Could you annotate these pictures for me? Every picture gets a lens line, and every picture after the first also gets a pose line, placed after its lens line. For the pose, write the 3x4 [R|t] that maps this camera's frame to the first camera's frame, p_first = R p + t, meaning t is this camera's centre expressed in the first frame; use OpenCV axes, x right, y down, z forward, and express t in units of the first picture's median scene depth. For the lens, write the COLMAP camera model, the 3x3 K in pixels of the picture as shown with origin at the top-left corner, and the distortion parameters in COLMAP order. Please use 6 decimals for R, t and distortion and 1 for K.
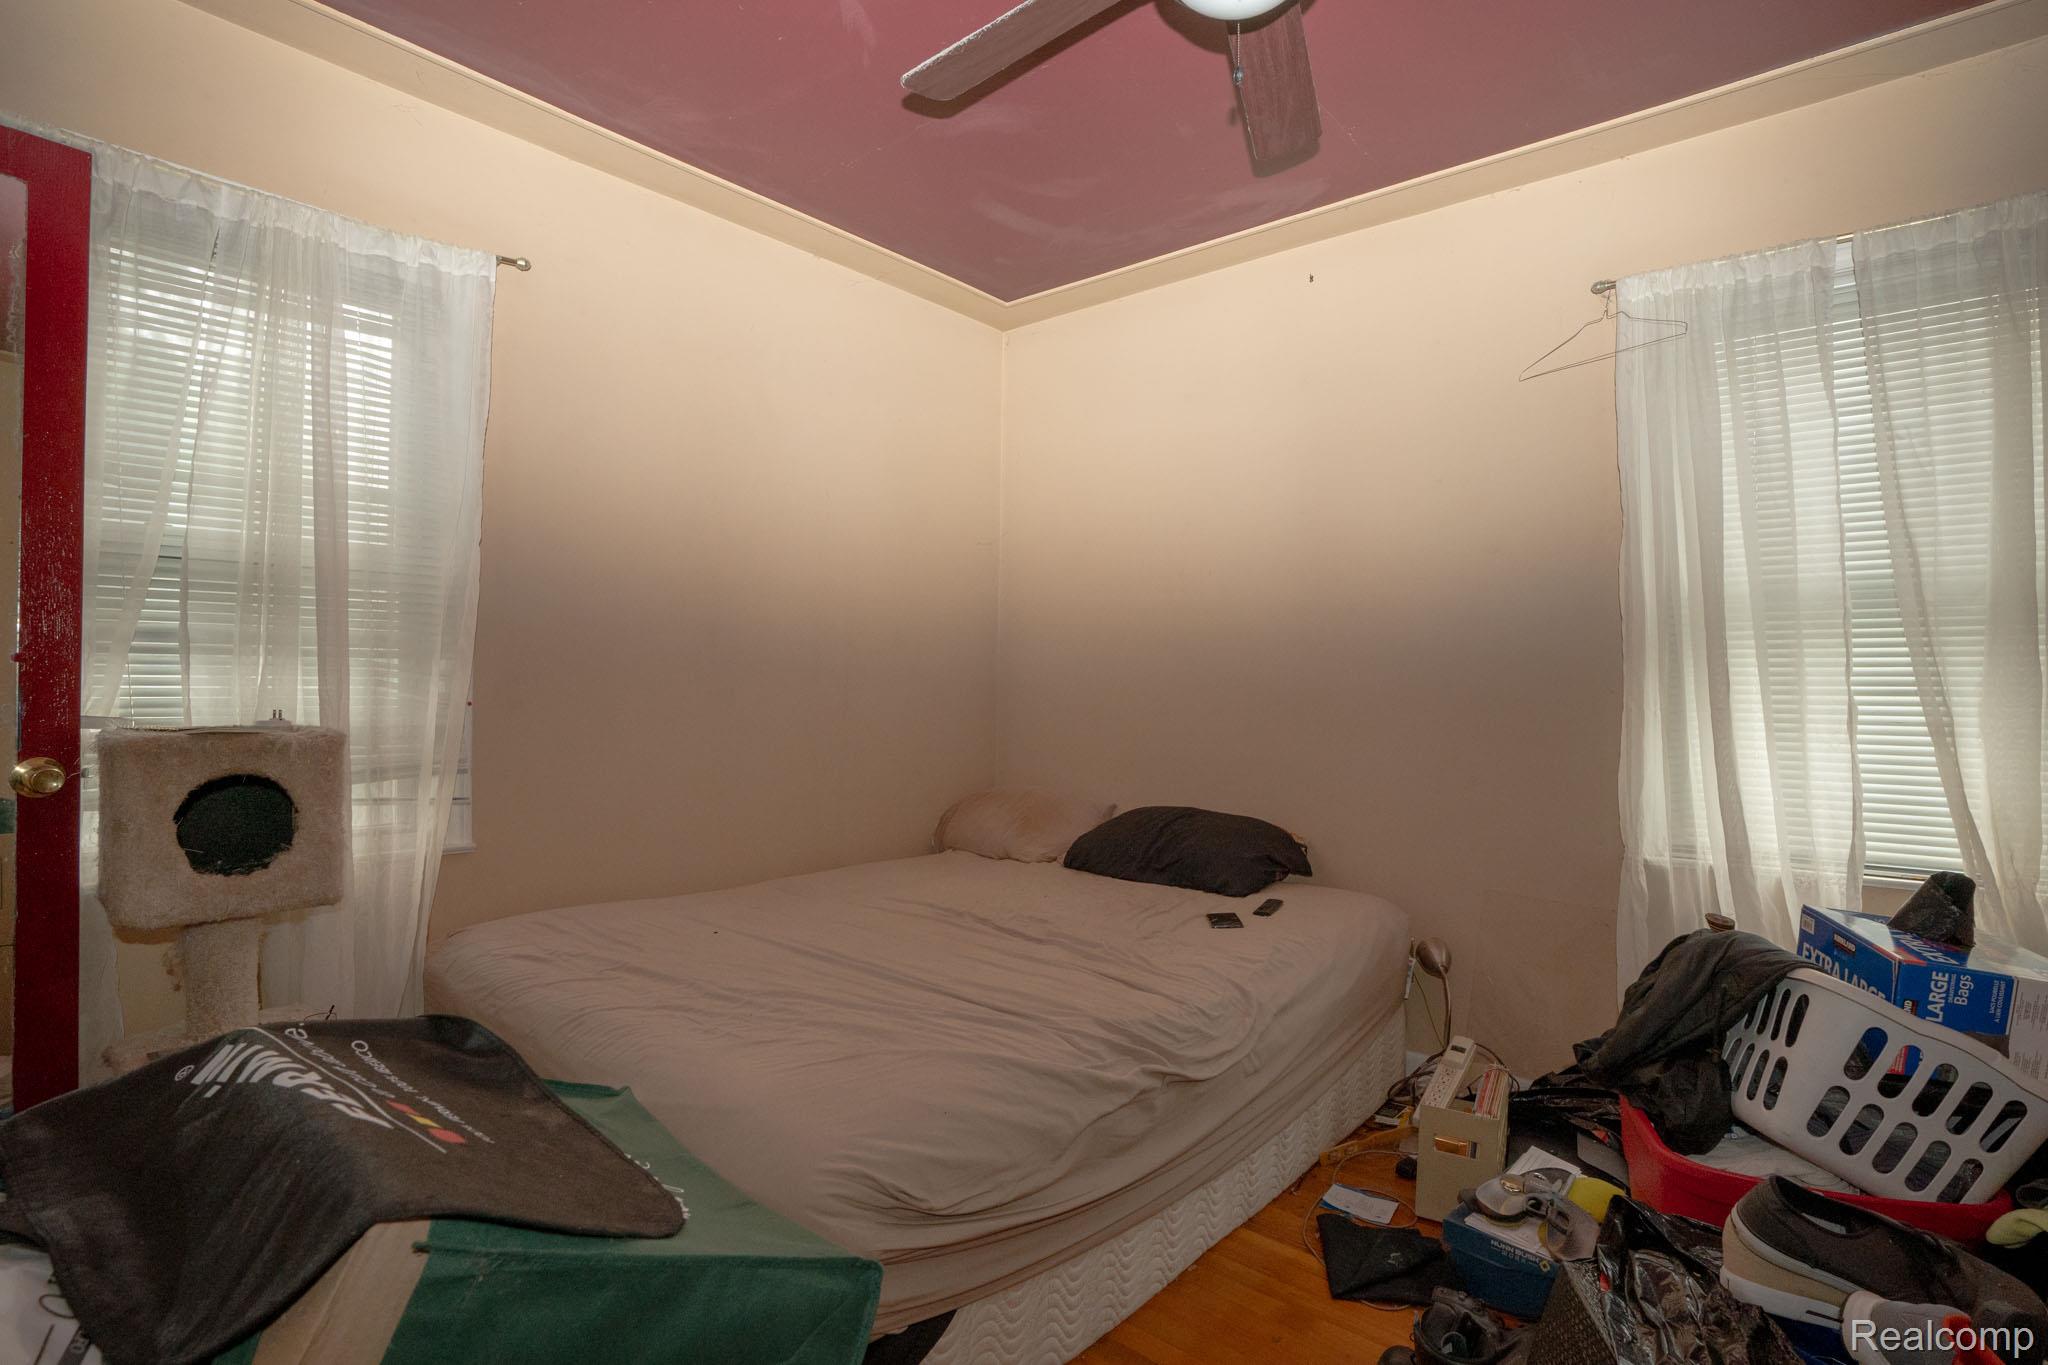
lens RADIAL K [[951.5, 0, 1028.3], [0, 951.5, 679.3], [0, 0, 1]] dist [-0.060940, 0.023257]
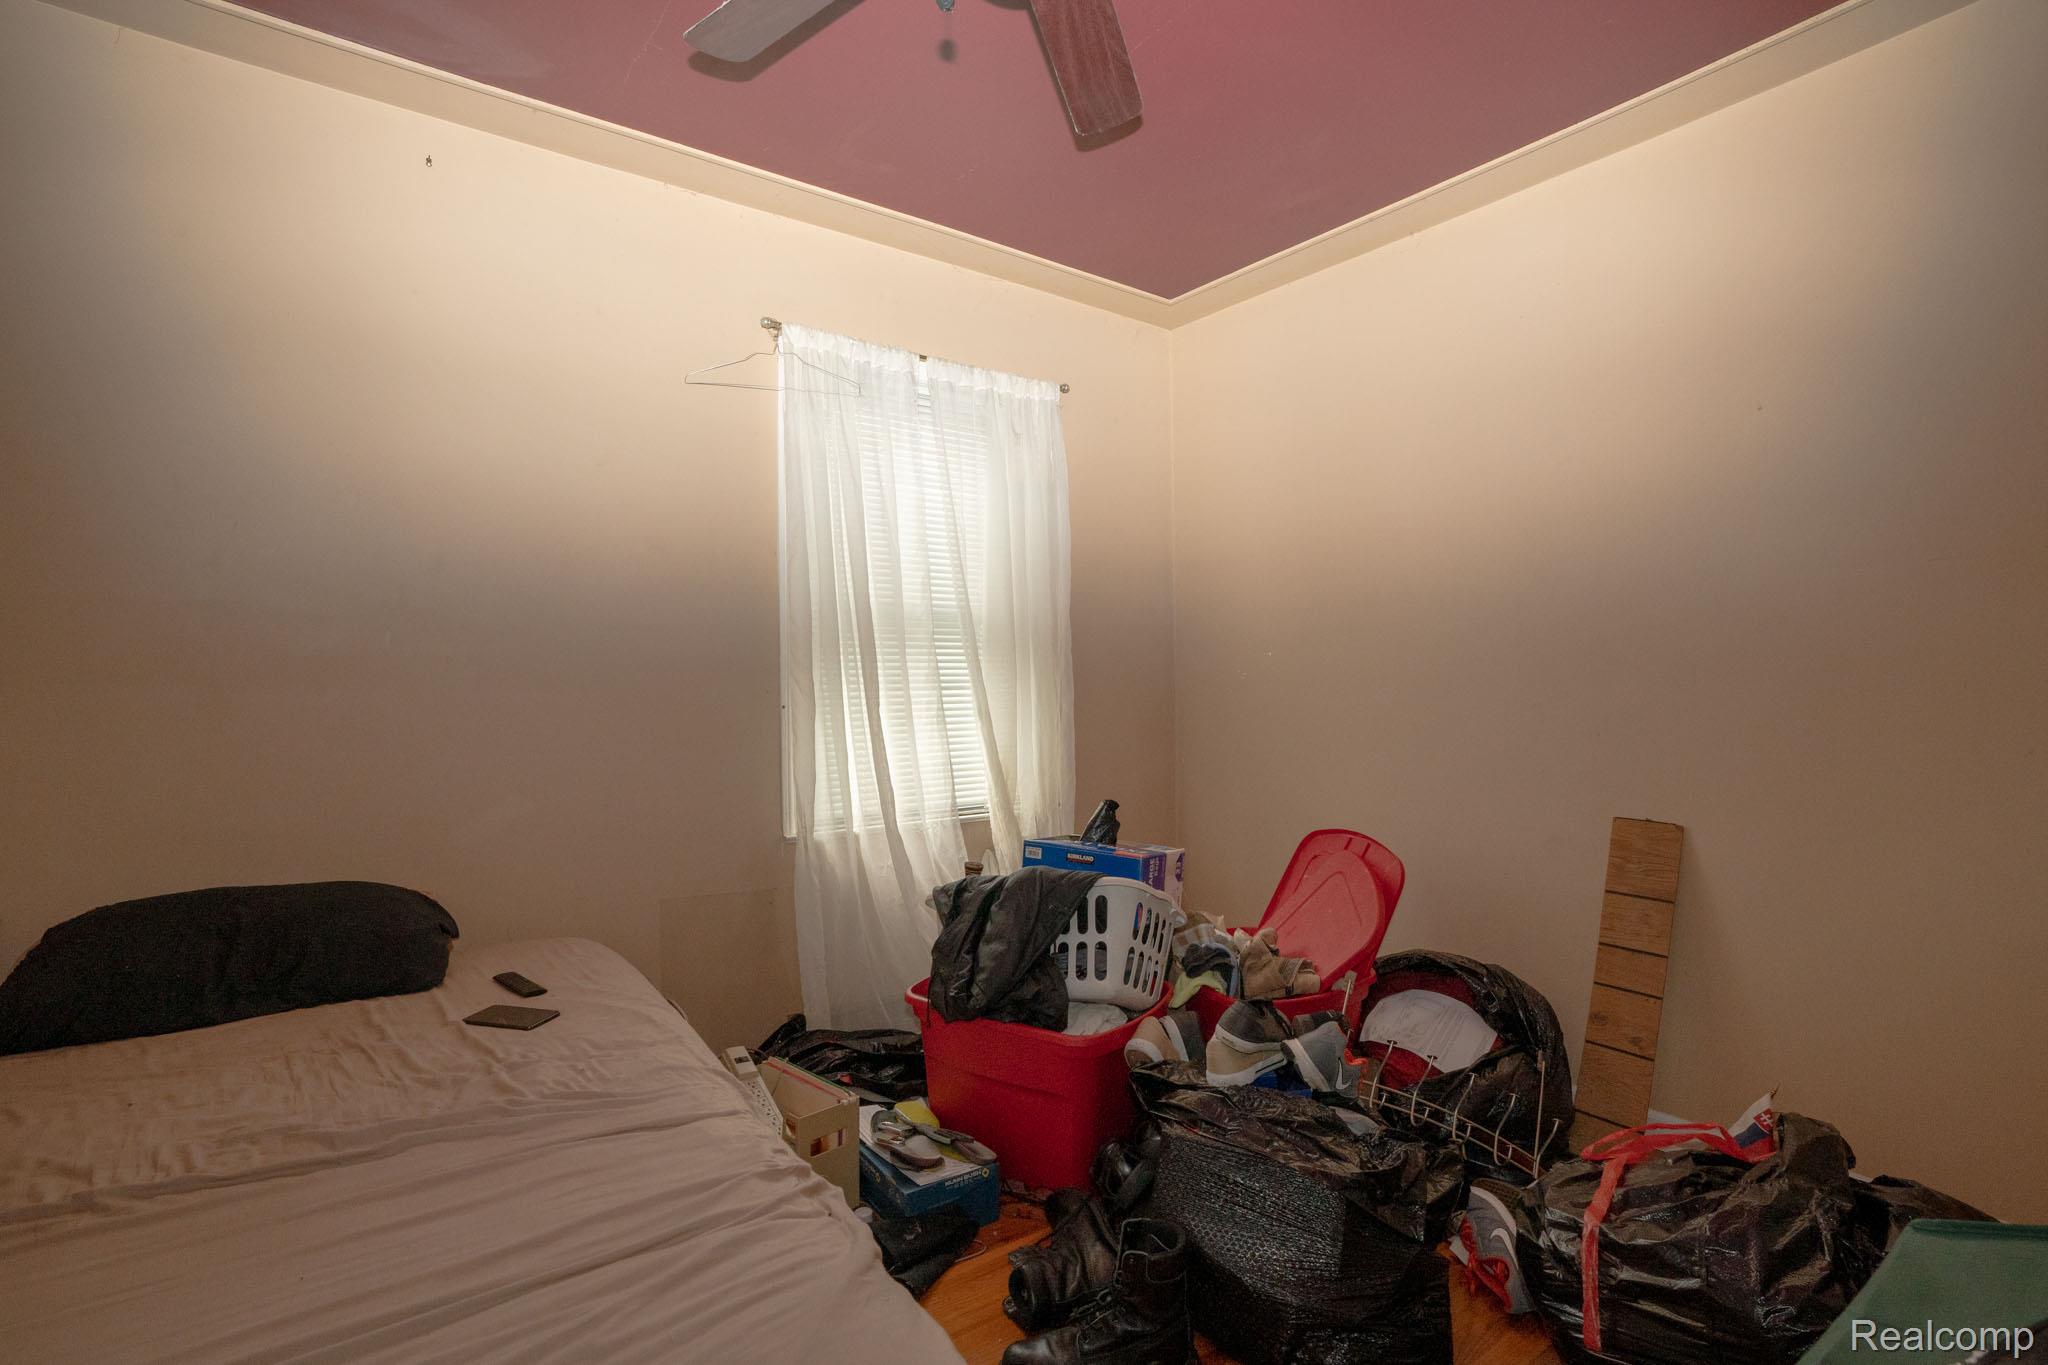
lens RADIAL K [[951.5, 0, 1028.3], [0, 951.5, 679.3], [0, 0, 1]] dist [-0.060940, 0.023257]
pose [[0.223607, -0.000410, 0.974679, -0.520869], [0.009731, 0.999951, -0.001811, 0.000534], [-0.974631, 0.009890, 0.223600, 0.613811]]
